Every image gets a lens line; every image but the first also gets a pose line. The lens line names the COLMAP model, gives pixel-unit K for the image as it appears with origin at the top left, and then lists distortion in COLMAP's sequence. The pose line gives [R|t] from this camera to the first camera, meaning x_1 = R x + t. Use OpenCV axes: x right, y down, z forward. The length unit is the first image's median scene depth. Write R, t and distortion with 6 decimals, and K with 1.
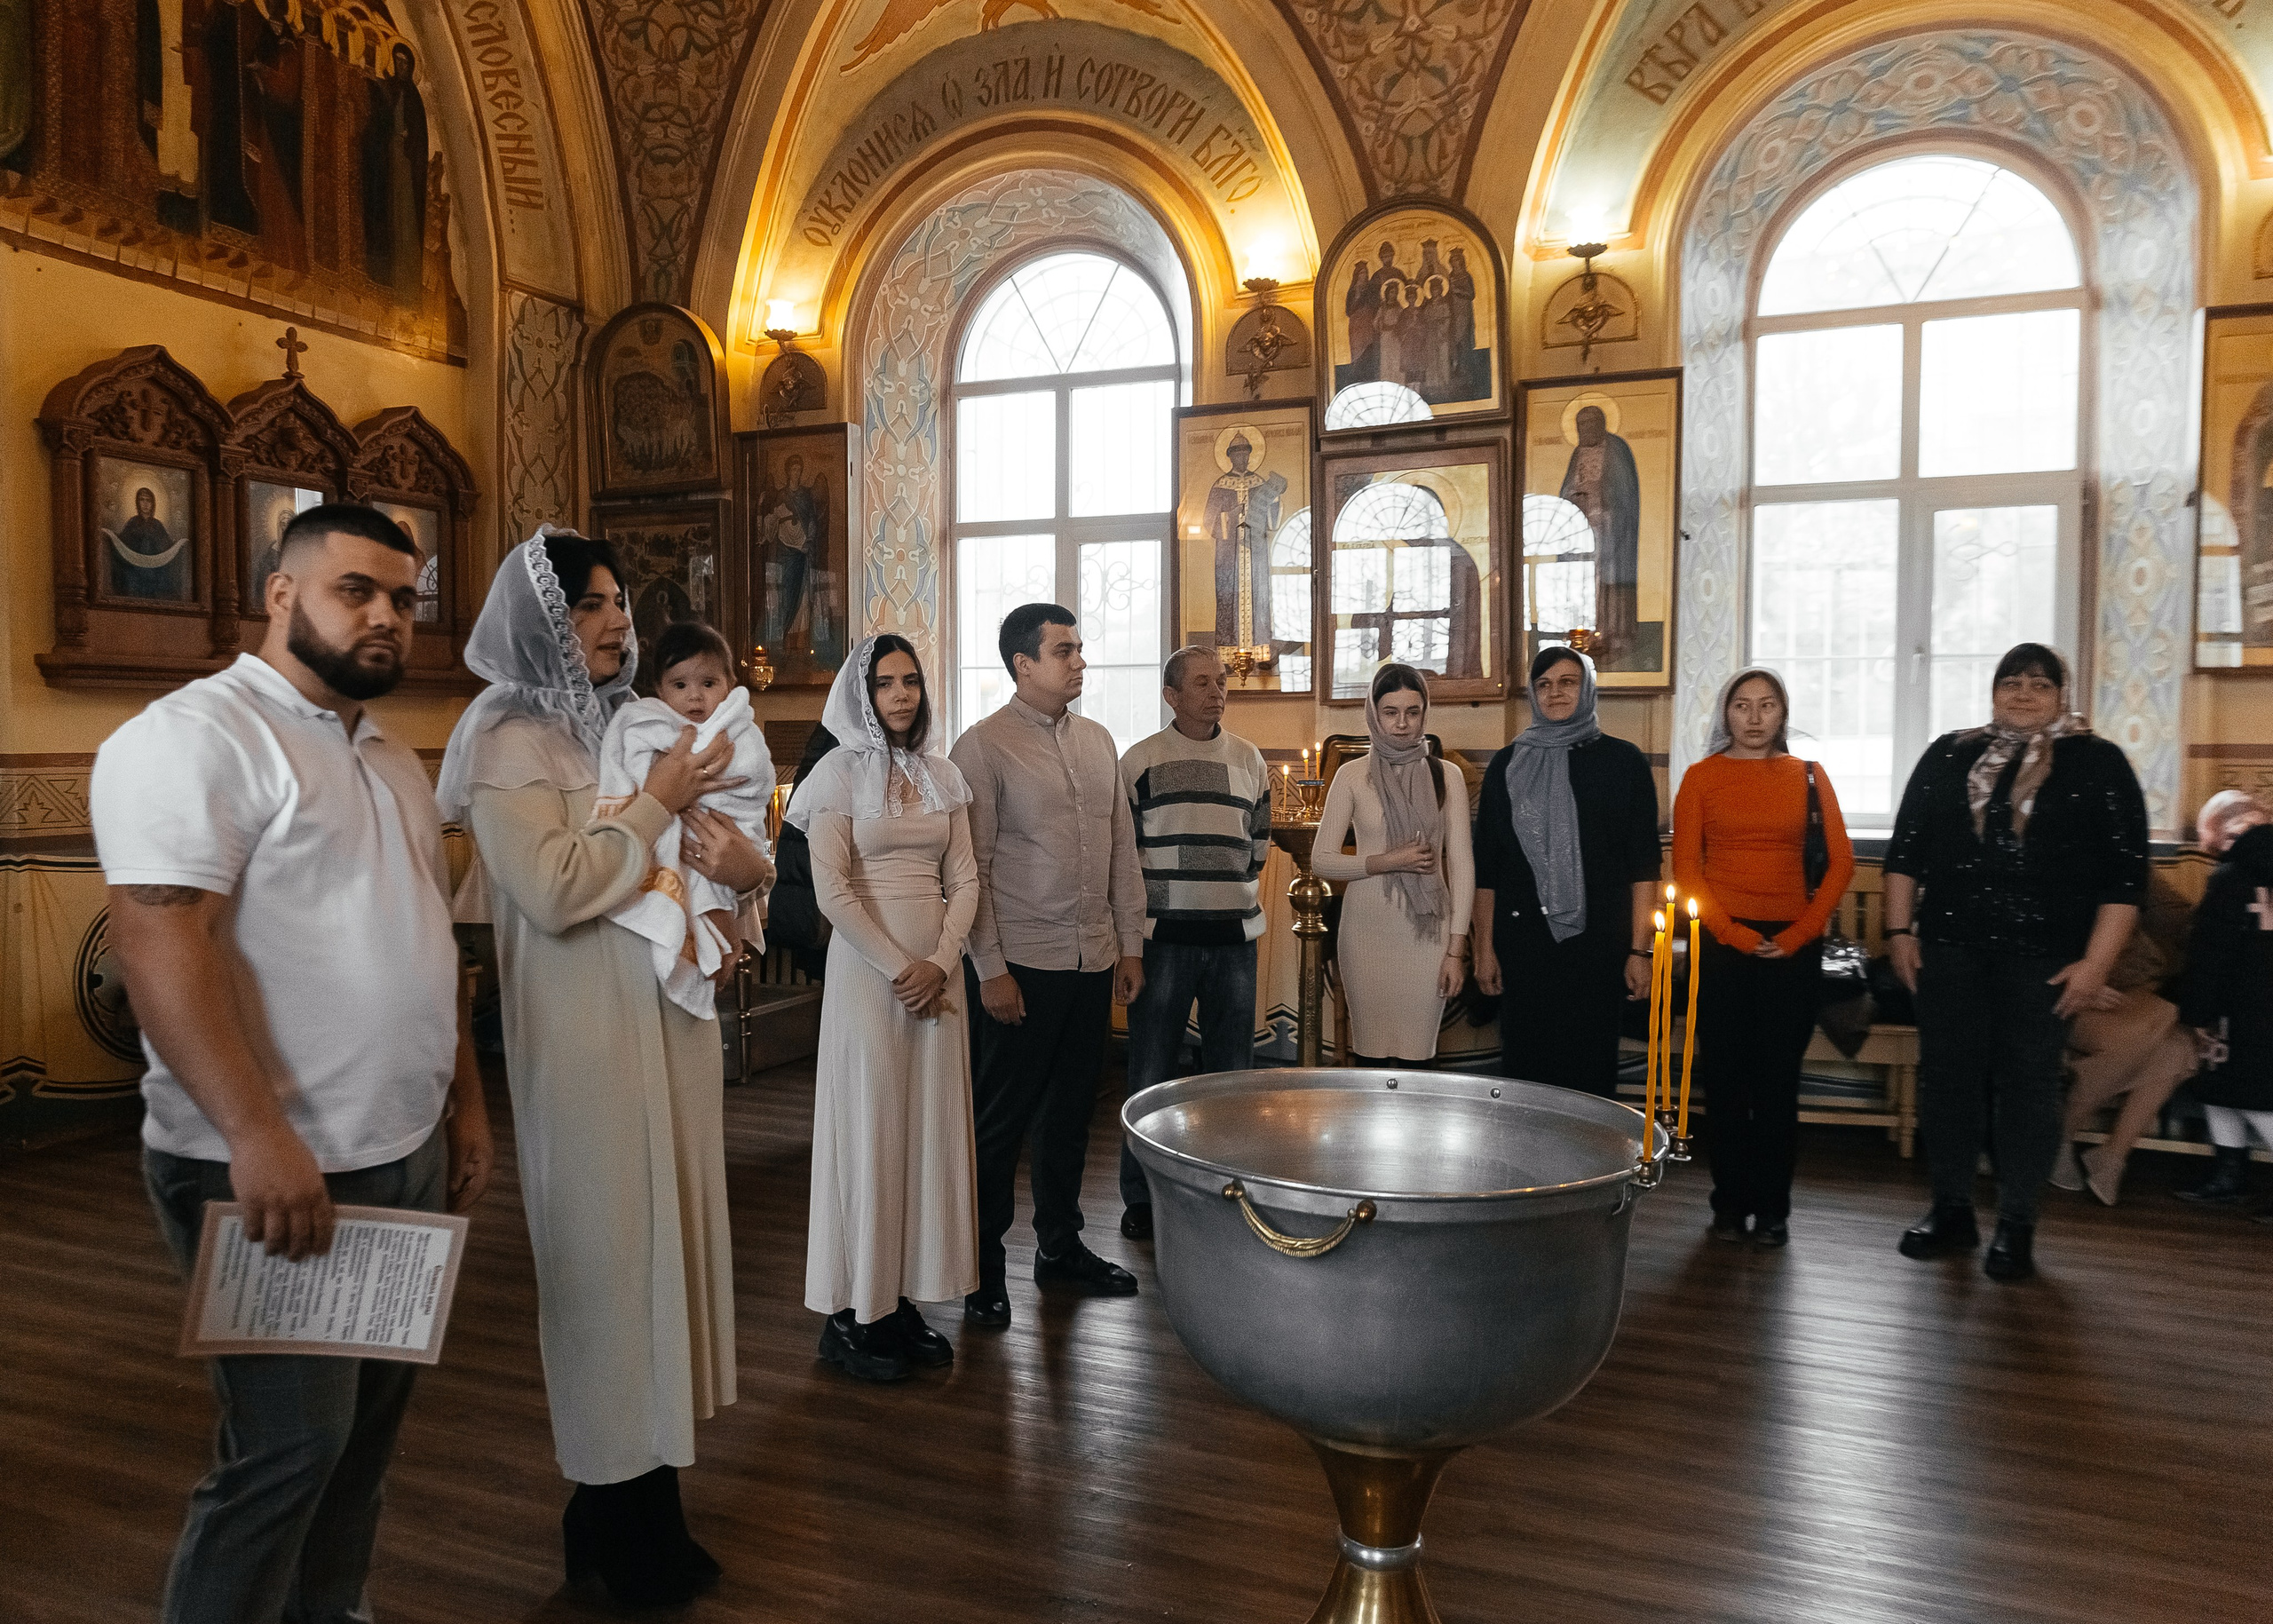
lens RADIAL K [[1656.4, 0, 1047.6], [0, 1656.4, 810.3], [0, 0, 1]] dist [-0.011457, 0.007659]
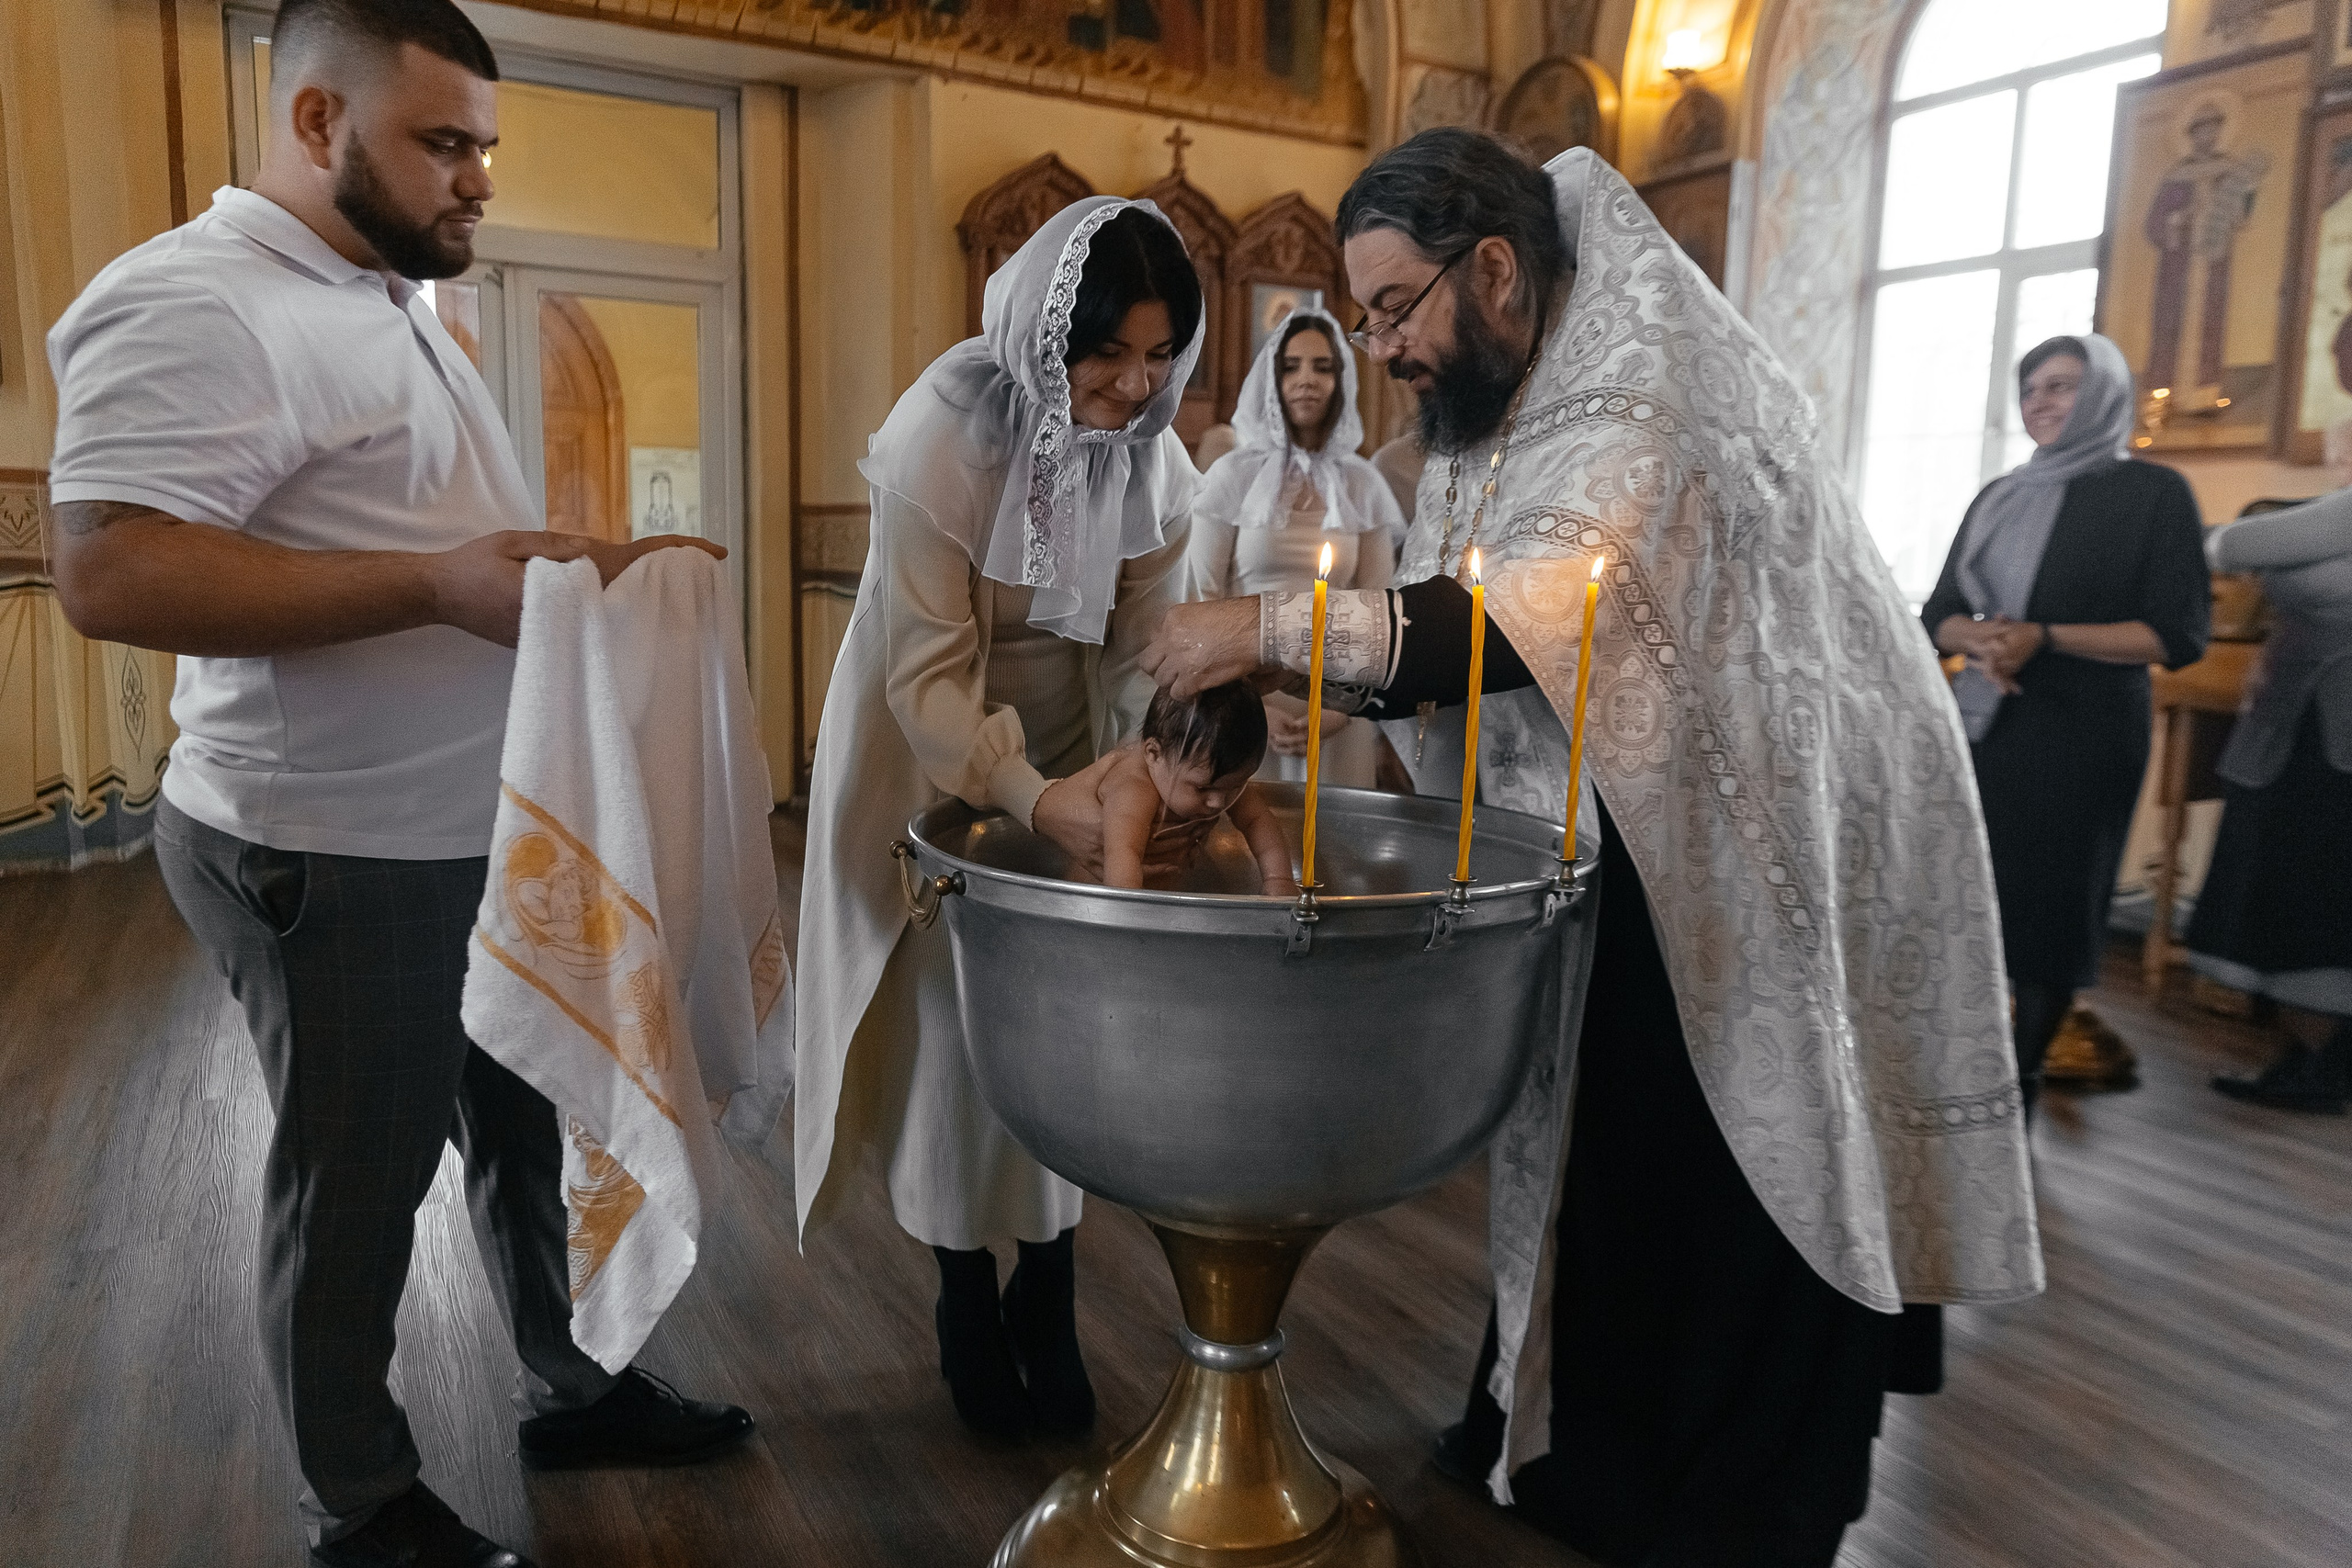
lens RADIAL K [[1585.6, 0, 1171.6], [0, 1585.6, 775.5], [0, 0, 1]] dist [-0.002015, 0.003674]
pose [[0.797053, 0.105385, -0.594643, 0.209541], [-0.053519, 0.993108, 0.104266, 0.028876], [0.601533, -0.051281, 0.797200, 0.125567]]
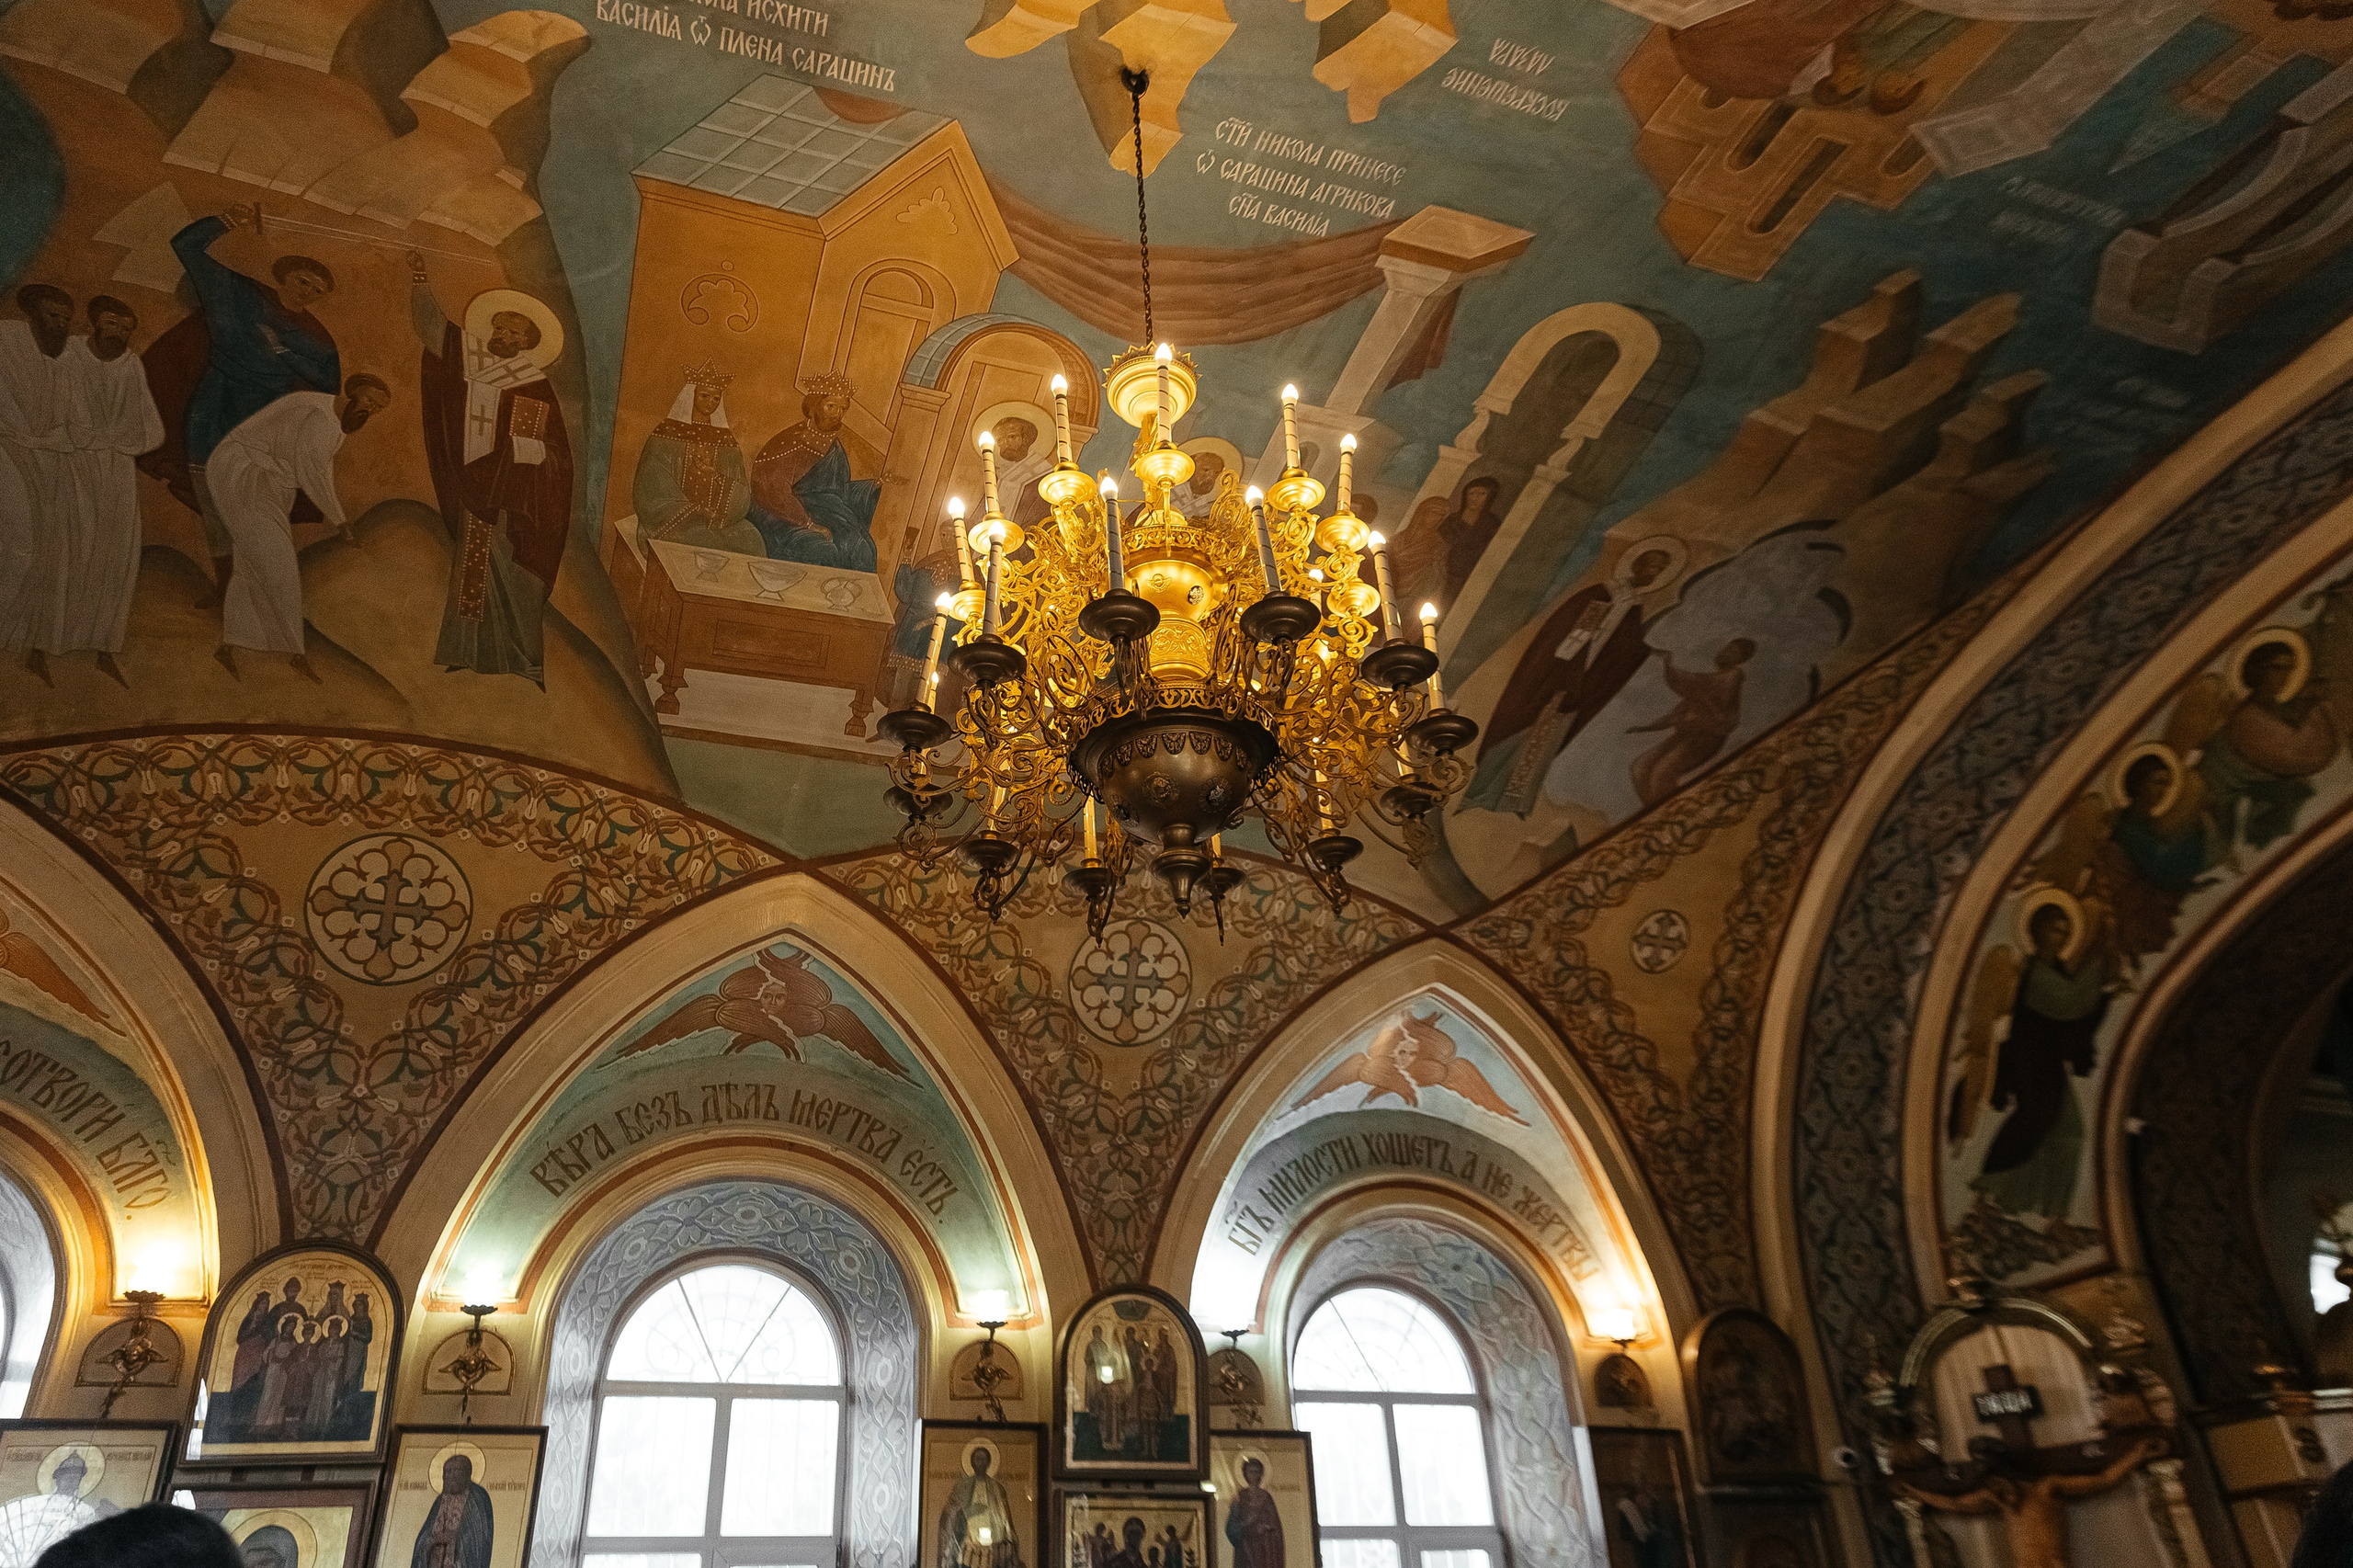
lens RADIAL K [[1607.3, 0, 1151.7], [0, 1607.3, 788.0], [0, 0, 1]] dist [0.009740, -0.002209]
pose [[0.723712, 0.322520, 0.610100, -0.129536], [0.071298, 0.844397, -0.530952, -0.015888], [-0.686409, 0.427756, 0.588105, -0.129847]]
